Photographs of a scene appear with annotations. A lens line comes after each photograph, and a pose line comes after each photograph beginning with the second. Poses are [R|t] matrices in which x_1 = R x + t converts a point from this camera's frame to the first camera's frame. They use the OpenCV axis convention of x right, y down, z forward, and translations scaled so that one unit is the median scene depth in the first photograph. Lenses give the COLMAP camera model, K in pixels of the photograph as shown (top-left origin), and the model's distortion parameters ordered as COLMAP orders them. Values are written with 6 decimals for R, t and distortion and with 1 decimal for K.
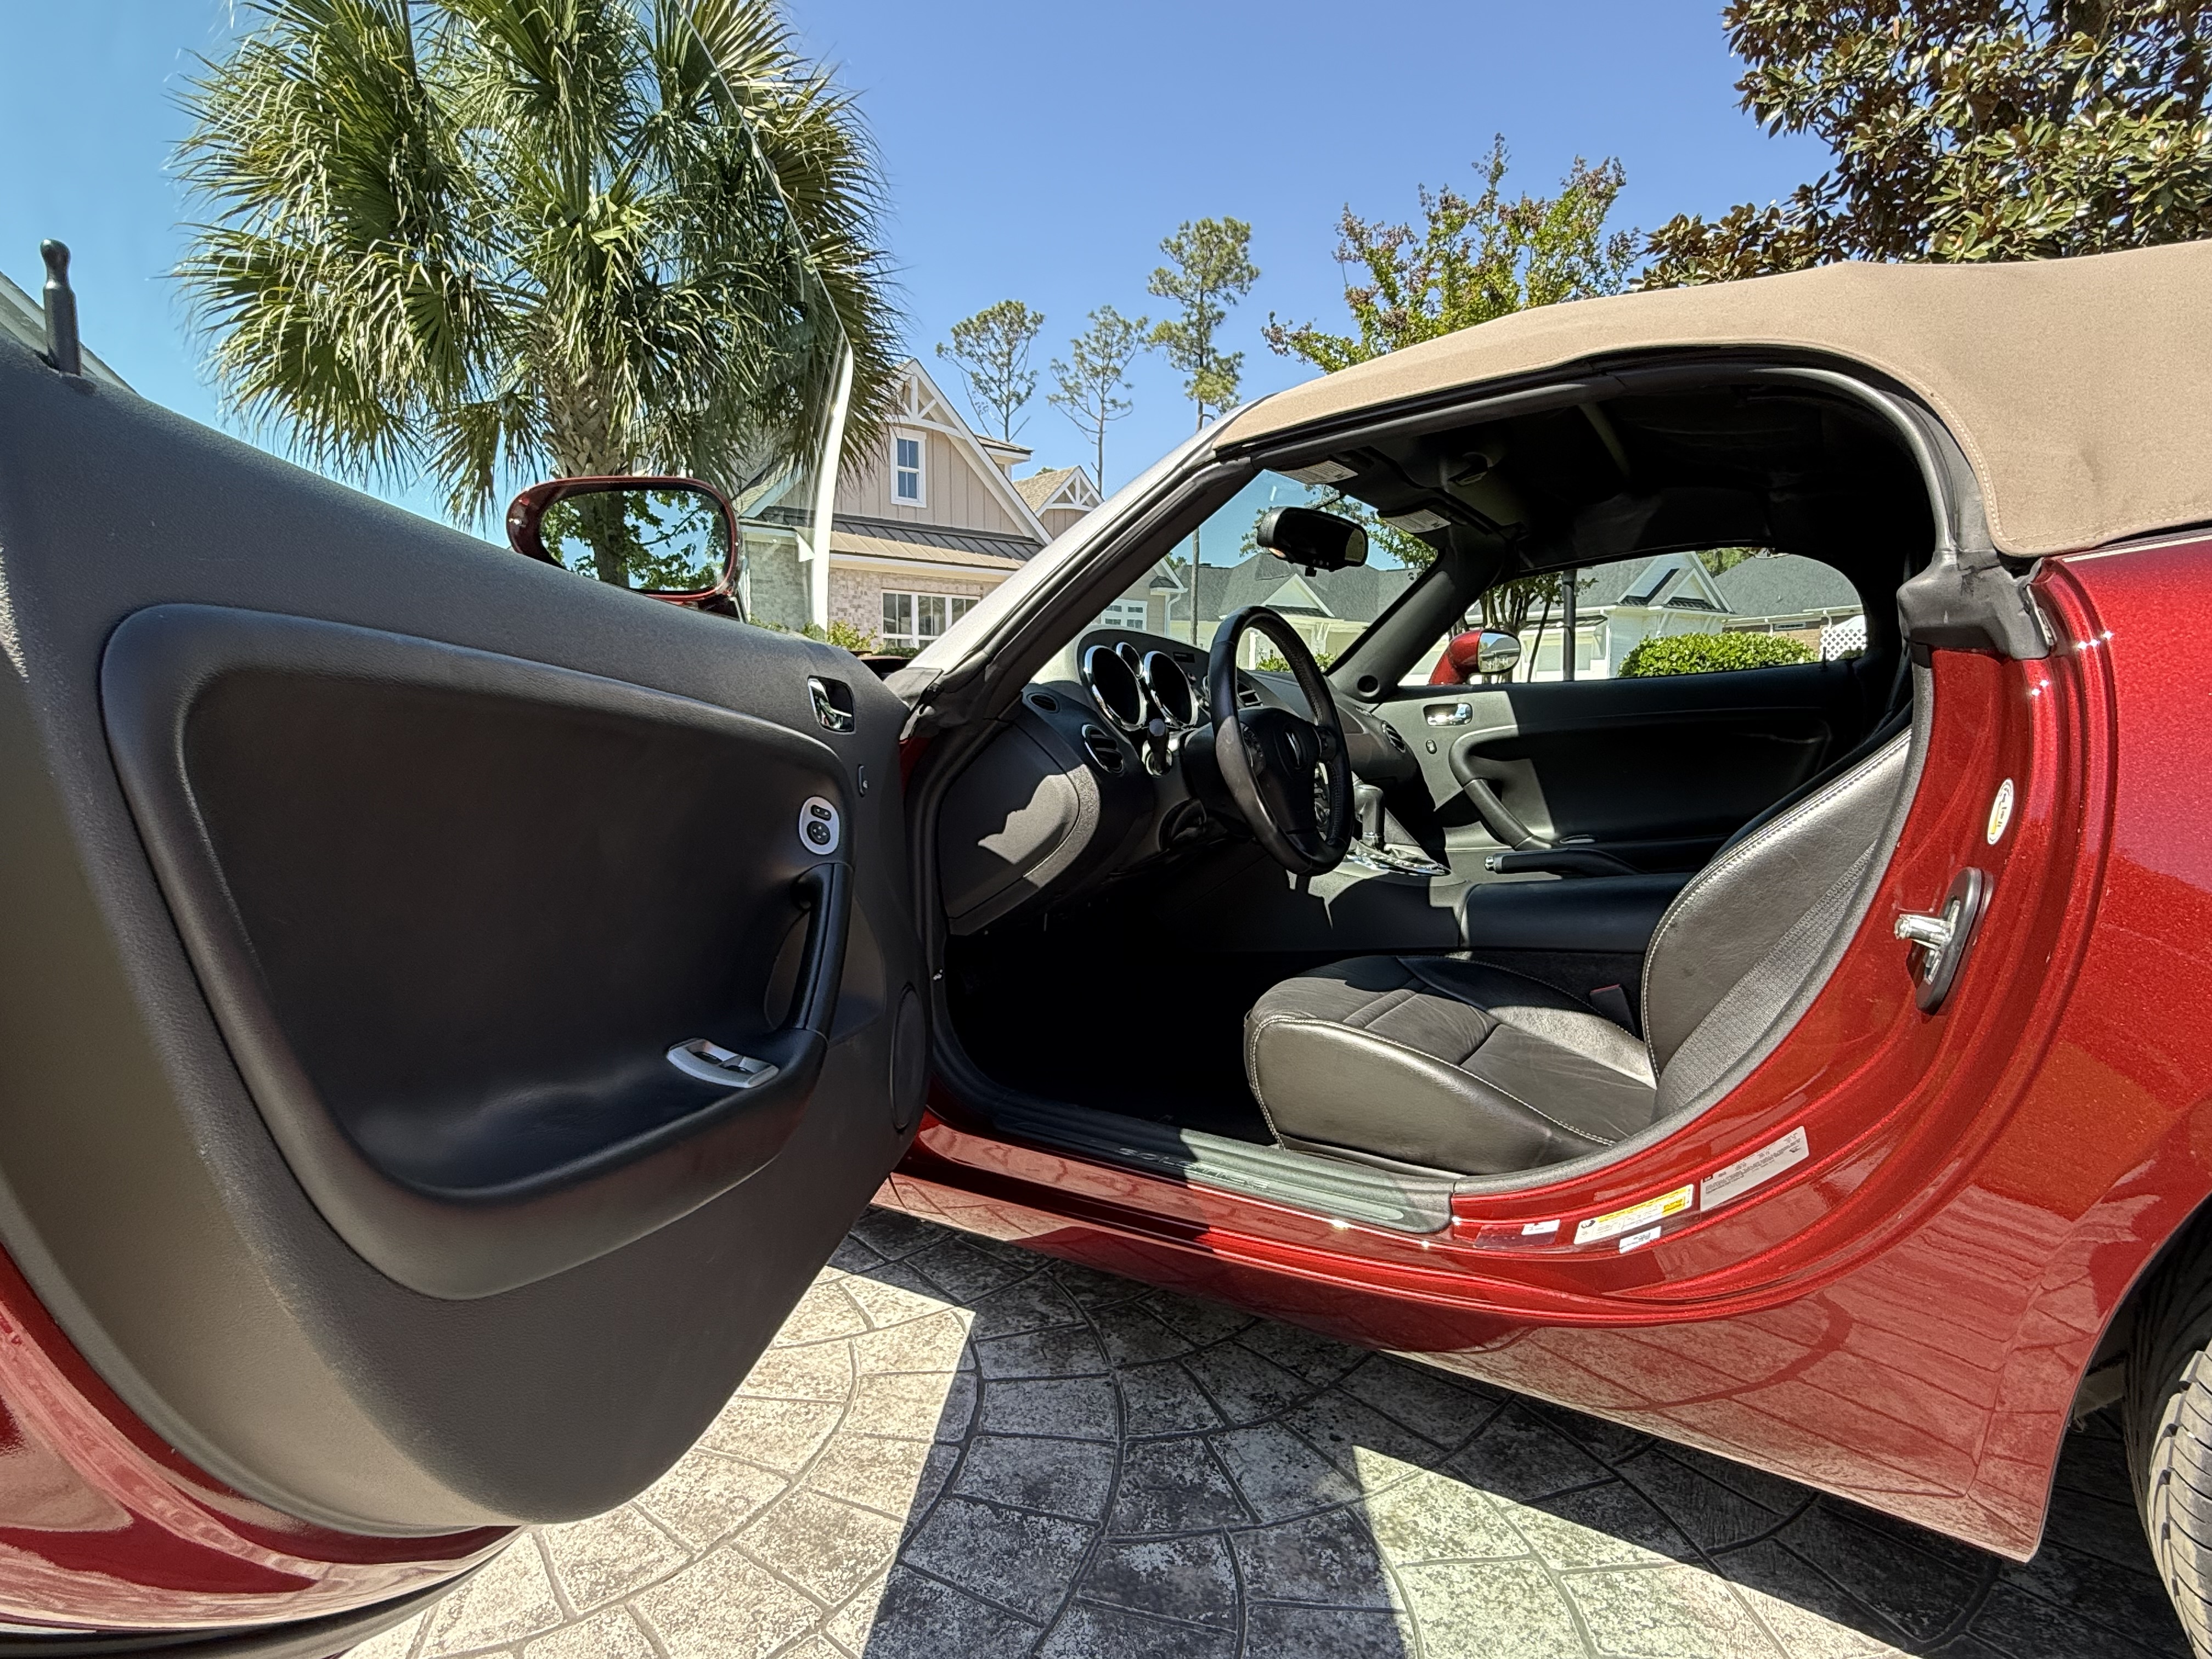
lens RADIAL K [[1152.5, 0, 1100.3], [0, 1152.5, 837.7], [0, 0, 1]] dist [-0.001130, 0.002698]
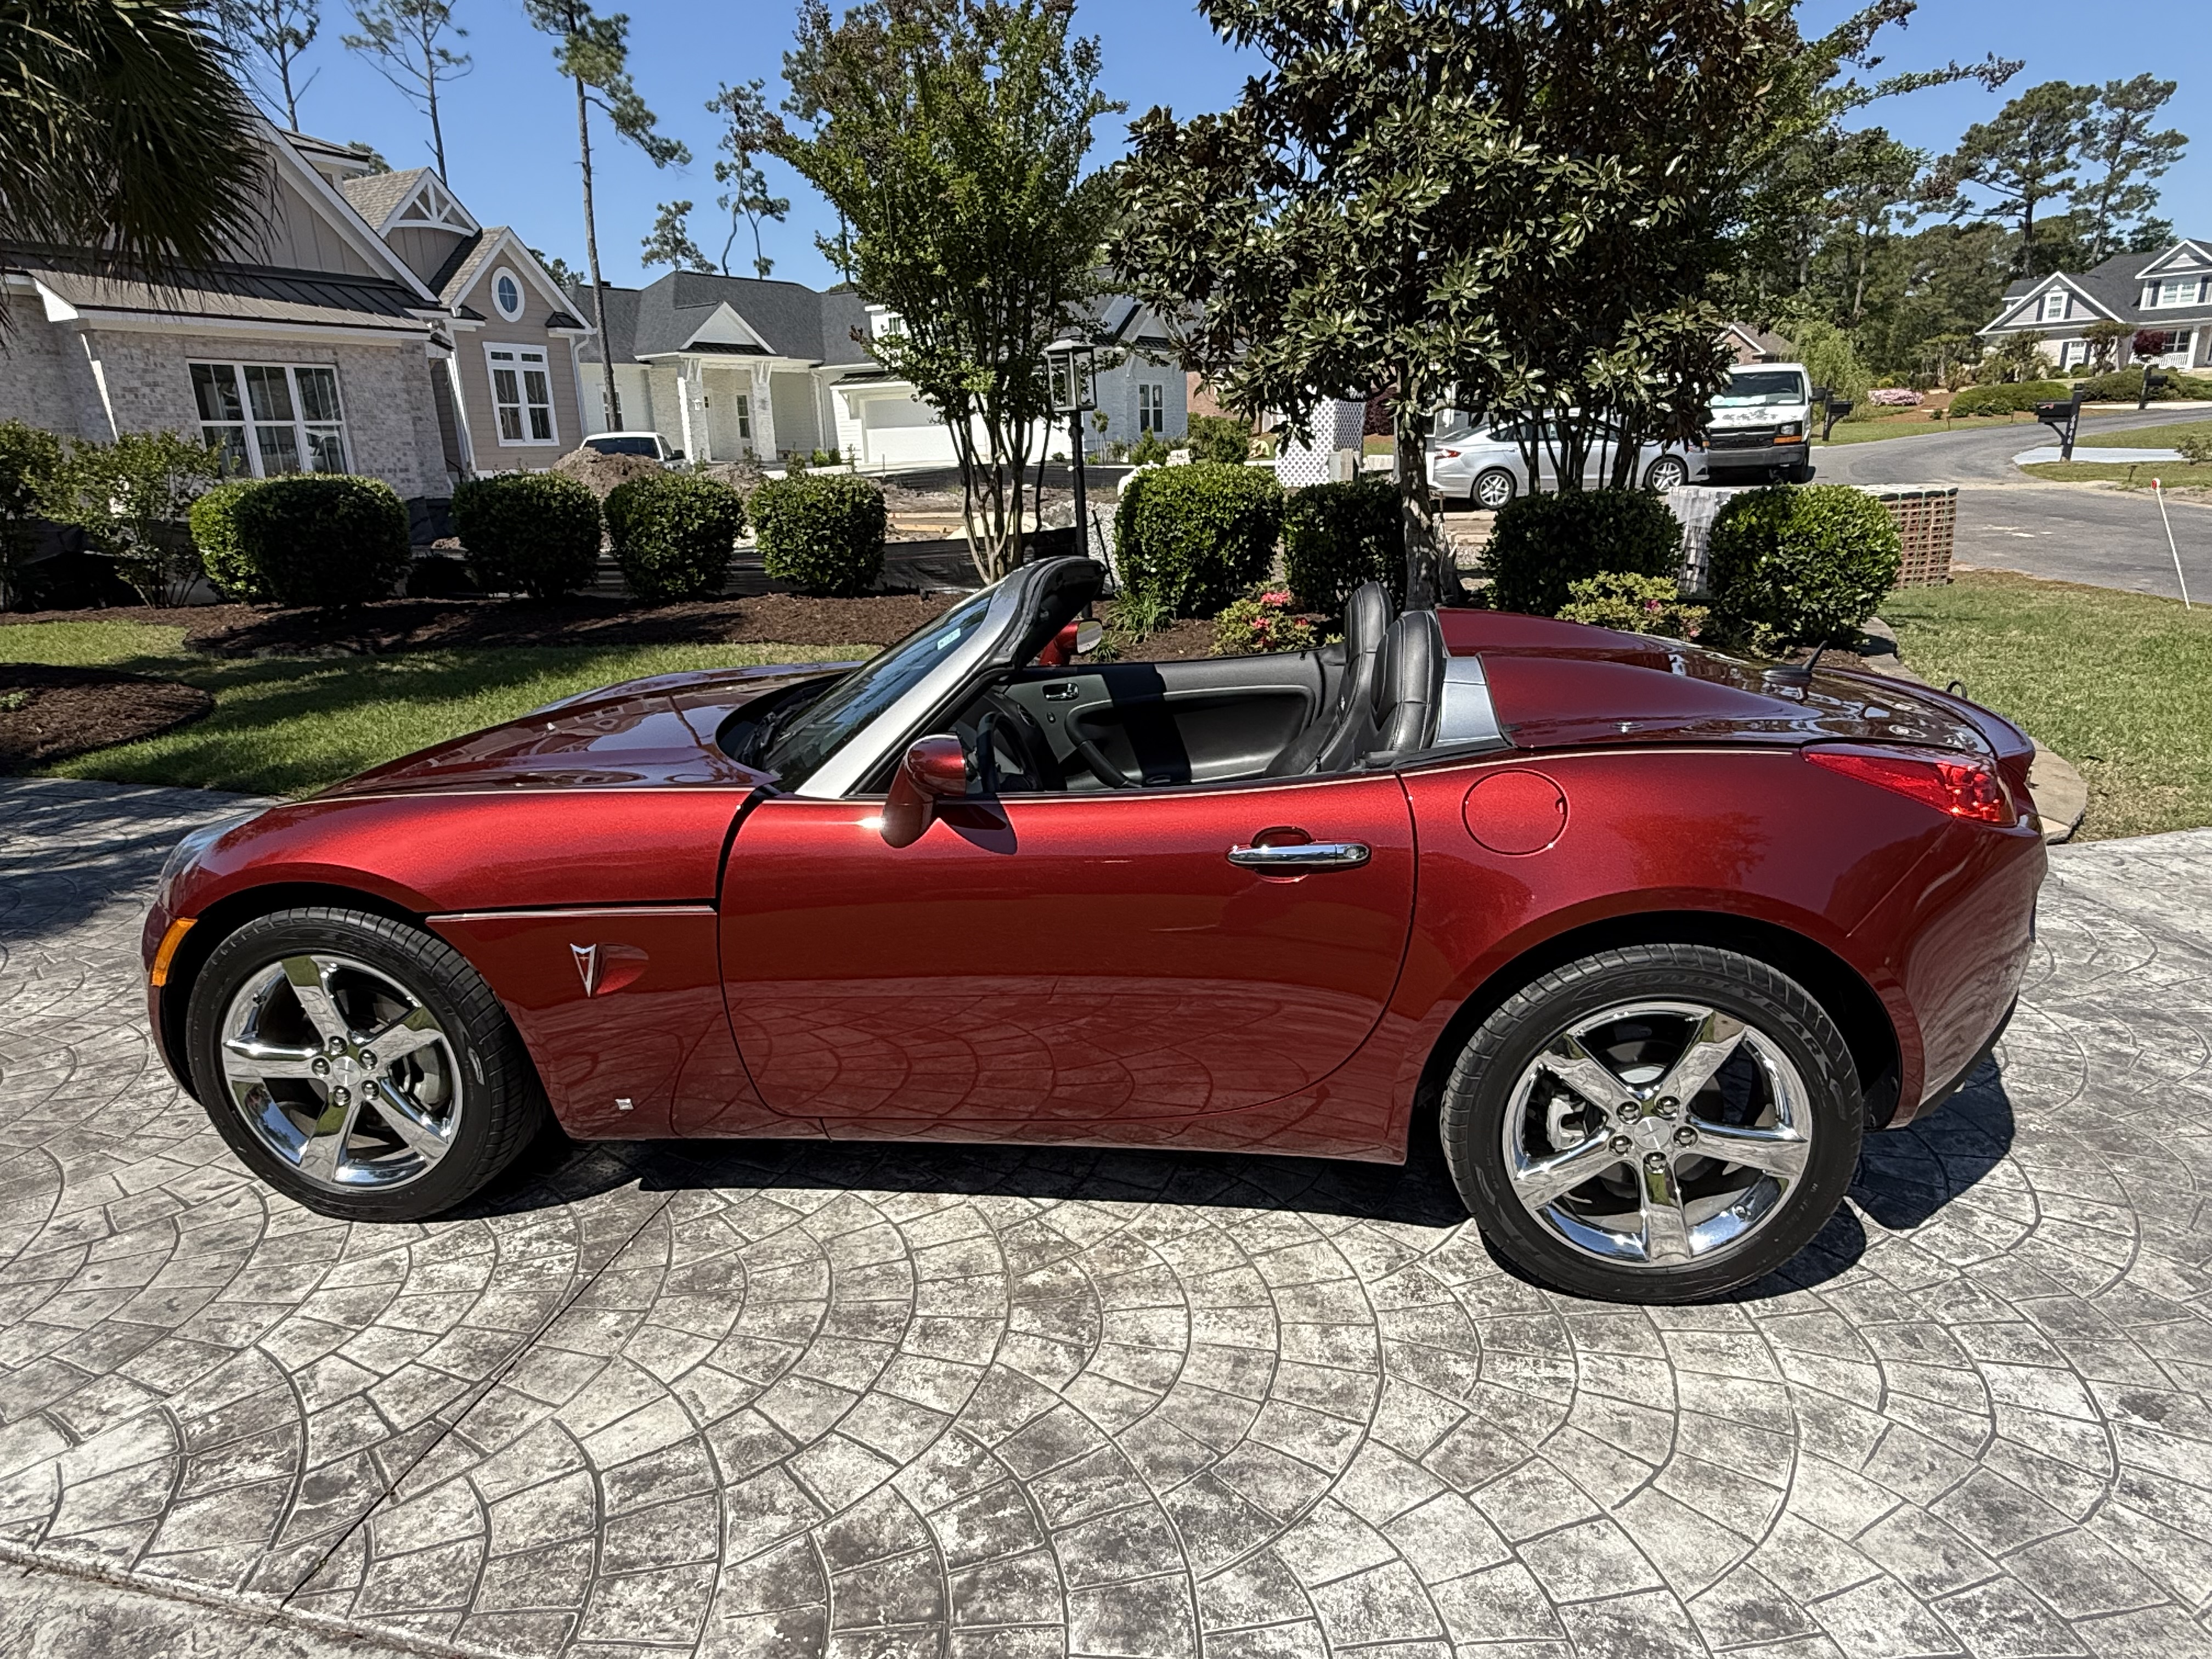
lens RADIAL K [[1326.5, 0, 1104.0], [0, 1326.5, 837.1], [0, 0, 1]] dist [-0.008898, 0.005813]
pose [[0.907528, -0.147593, 0.393203, -0.034403], [0.077747, 0.979075, 0.188064, -0.028056], [-0.412732, -0.140104, 0.900013, -0.051943]]
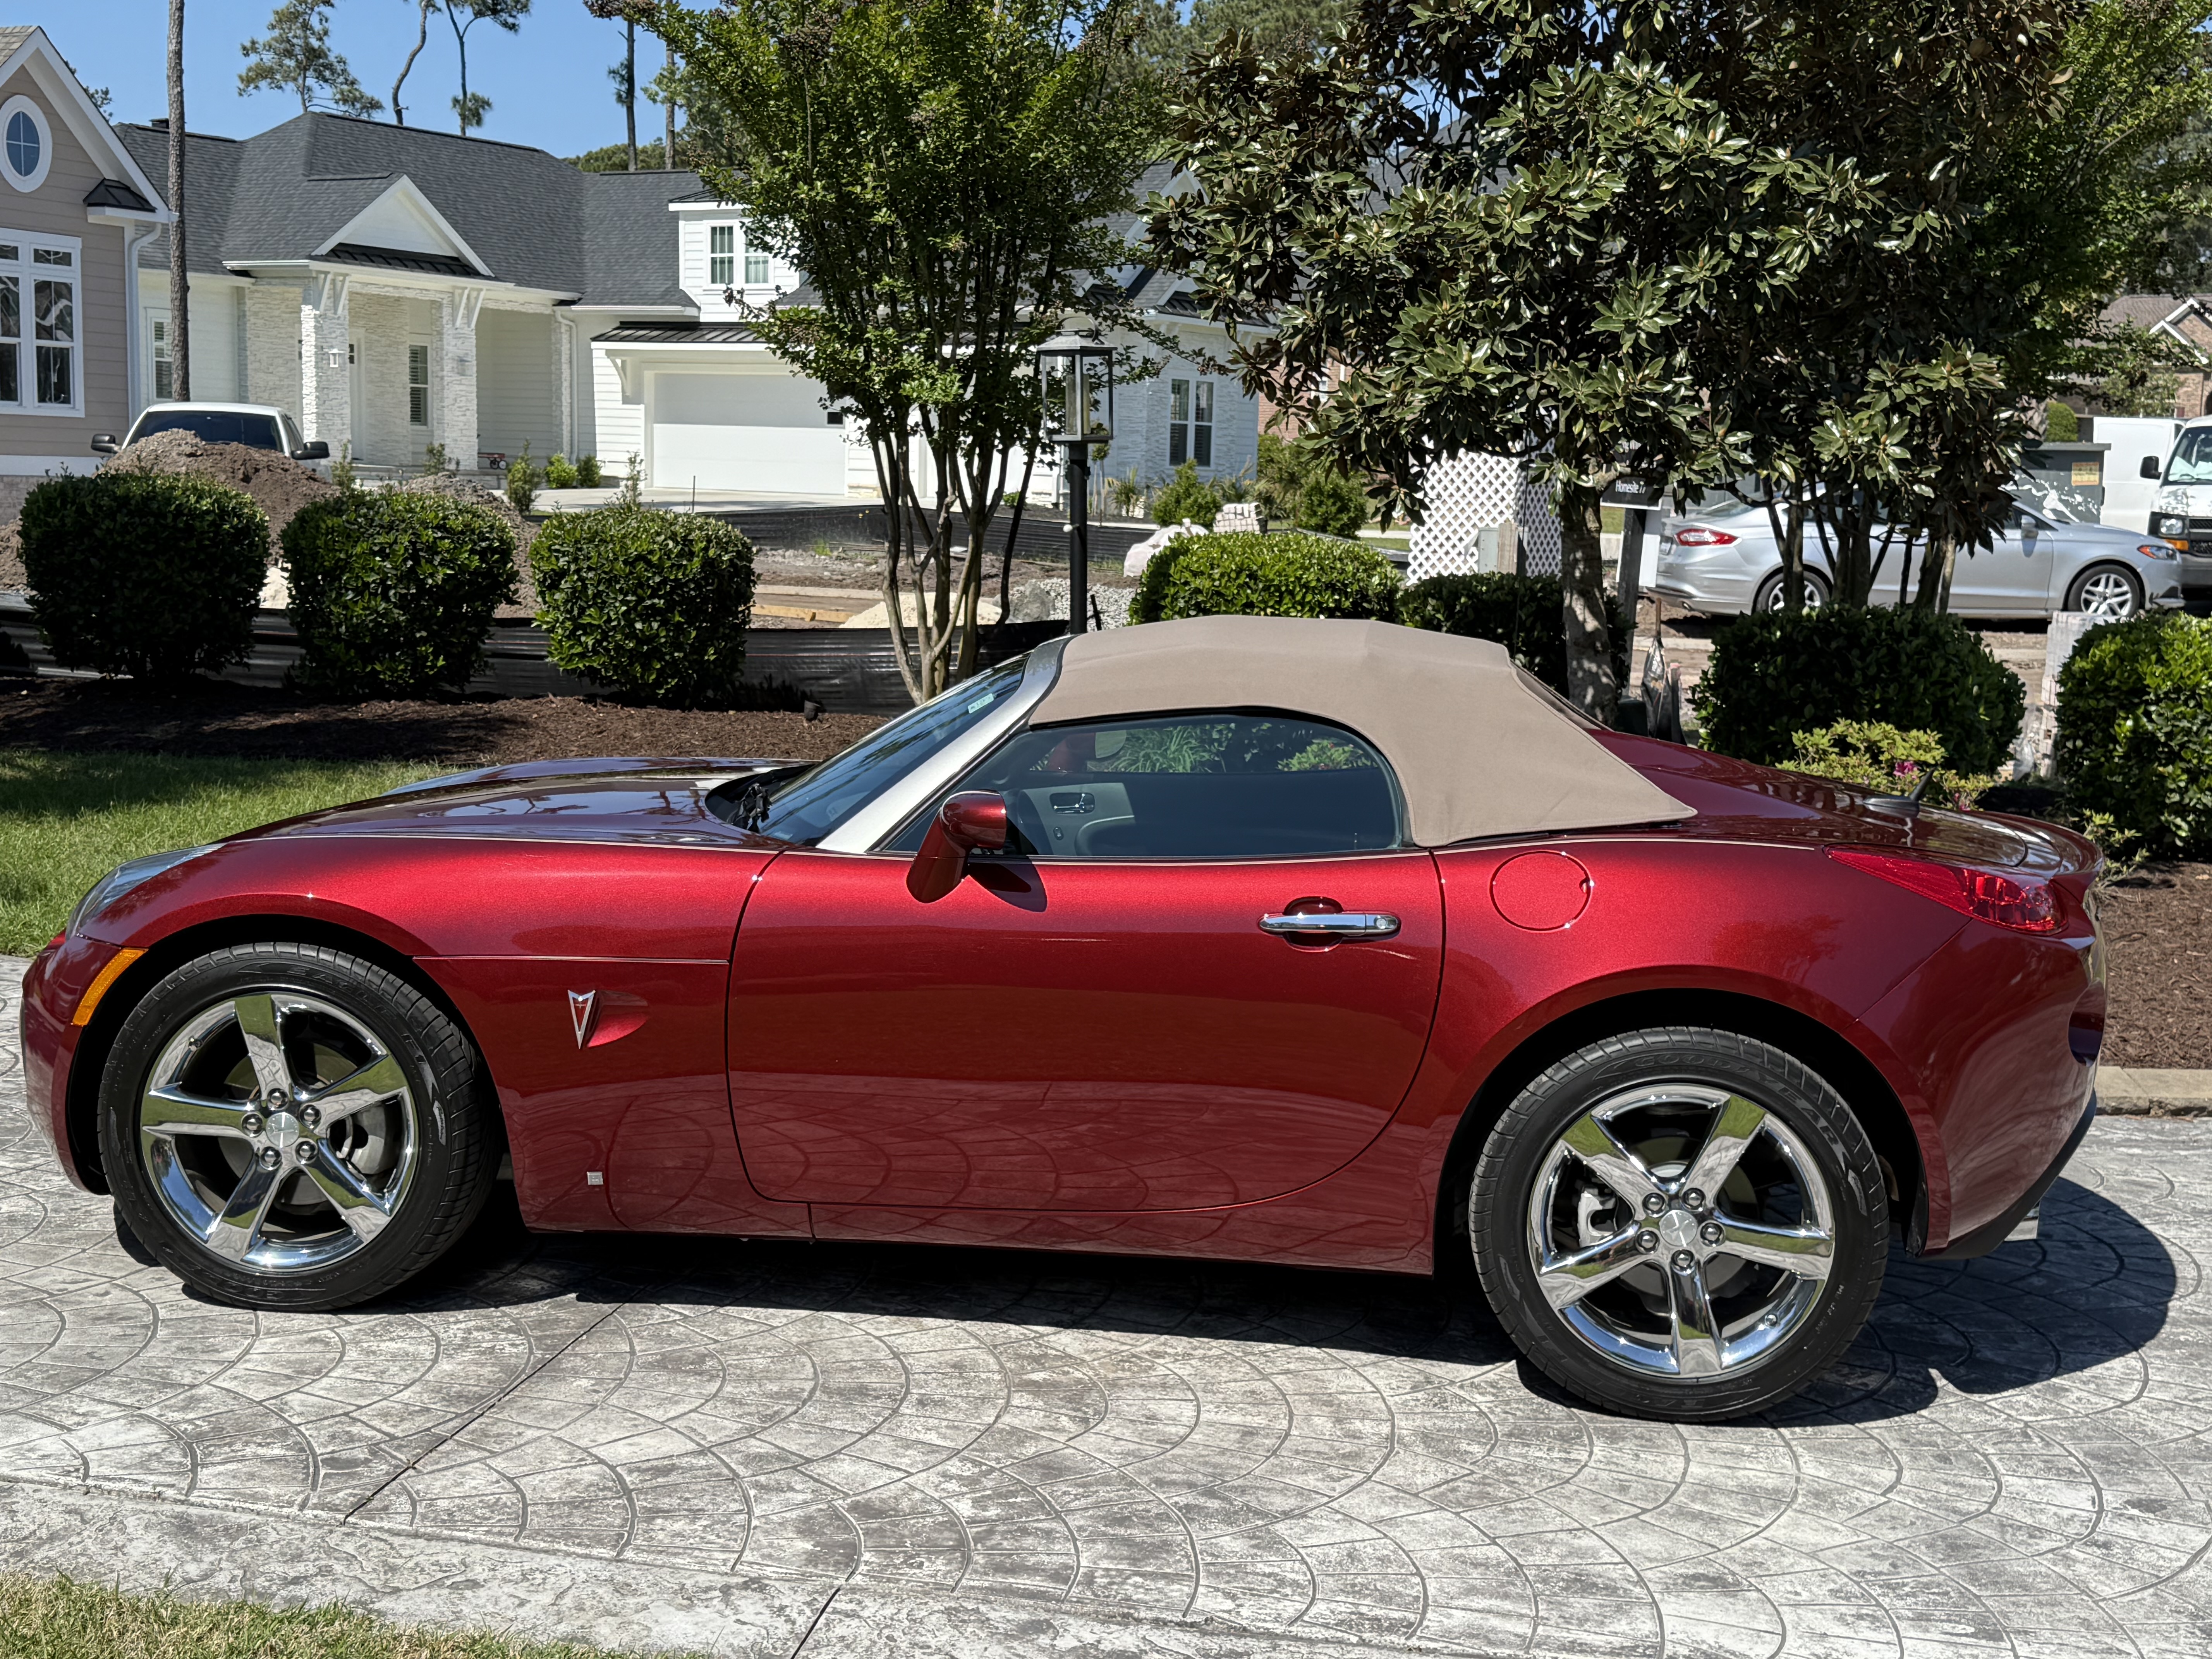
lens RADIAL K [[2676.1, 0, 1115.9], [0, 2676.1, 832.1], [0, 0, 1]] dist [0.086814, 0.000000]
pose [[0.904357, -0.030870, 0.425658, -0.088898], [0.018355, 0.999271, 0.033473, -0.020011], [-0.426381, -0.022459, 0.904265, -0.156207]]
